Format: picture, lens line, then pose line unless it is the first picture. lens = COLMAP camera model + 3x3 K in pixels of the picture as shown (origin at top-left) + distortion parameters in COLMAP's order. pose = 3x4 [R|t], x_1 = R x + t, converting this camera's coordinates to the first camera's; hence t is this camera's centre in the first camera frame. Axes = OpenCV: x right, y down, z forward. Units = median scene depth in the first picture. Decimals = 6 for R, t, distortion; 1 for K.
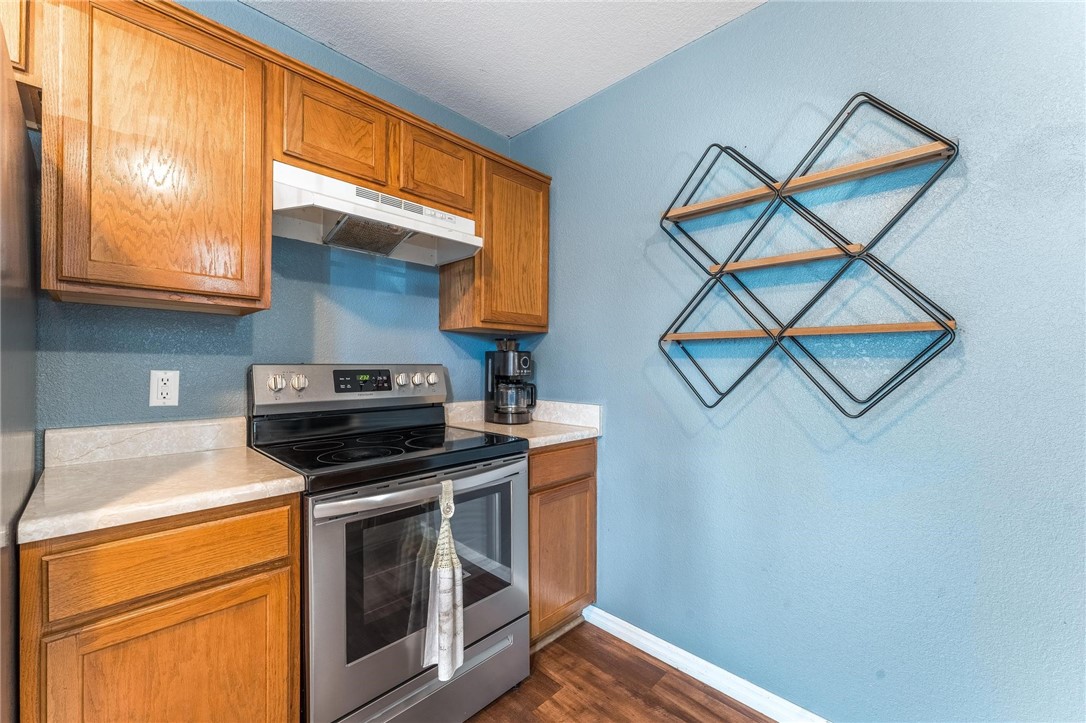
lens RADIAL K [[441.3, 0, 541.7], [0, 441.3, 363.6], [0, 0, 1]] dist [0.004009, -0.000380]
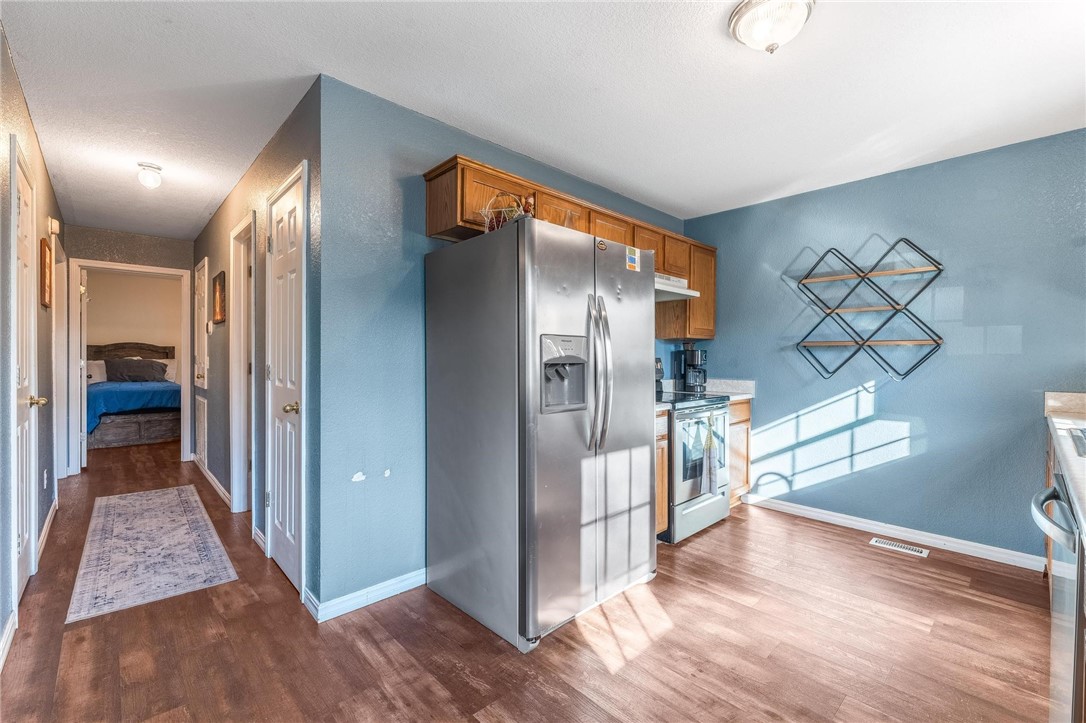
lens RADIAL K [[471.8, 0, 540.2], [0, 471.8, 360.9], [0, 0, 1]] dist [0.001506, -0.000216]
pose [[0.997982, 0.000309, -0.063503, -0.714112], [0.000572, 0.999904, 0.013857, -0.014691], [0.063501, -0.013865, 0.997885, -1.126498]]
